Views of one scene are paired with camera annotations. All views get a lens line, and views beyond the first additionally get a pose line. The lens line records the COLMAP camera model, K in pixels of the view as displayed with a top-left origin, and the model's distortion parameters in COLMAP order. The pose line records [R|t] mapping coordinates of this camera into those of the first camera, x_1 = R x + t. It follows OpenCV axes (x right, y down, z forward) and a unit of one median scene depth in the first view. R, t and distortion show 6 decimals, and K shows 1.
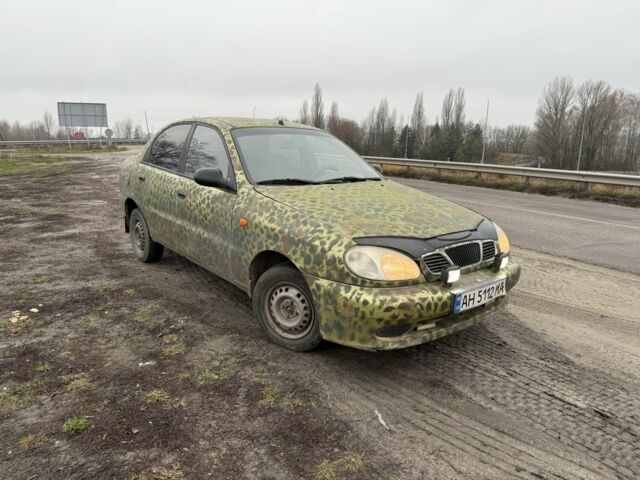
lens RADIAL K [[475.0, 0, 320.0], [0, 475.0, 240.0], [0, 0, 1]] dist [0.082011, -0.135036]
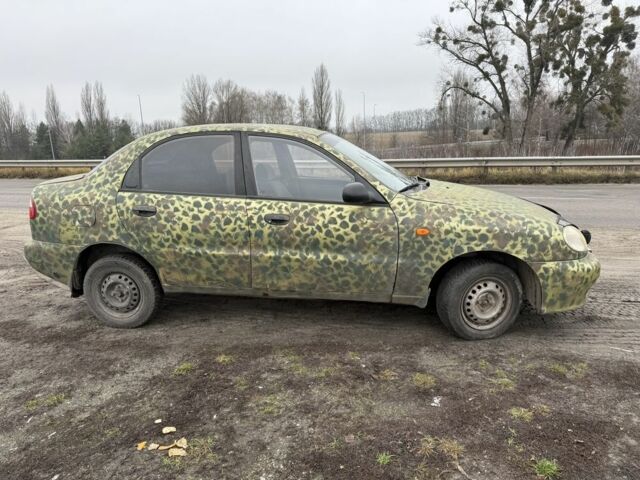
lens RADIAL K [[475.0, 0, 320.0], [0, 475.0, 240.0], [0, 0, 1]] dist [0.082011, -0.135036]
pose [[0.717886, -0.192216, 0.669099, -0.935739], [0.184866, 0.979255, 0.082971, -0.136467], [-0.671167, 0.064130, 0.738527, 0.408689]]
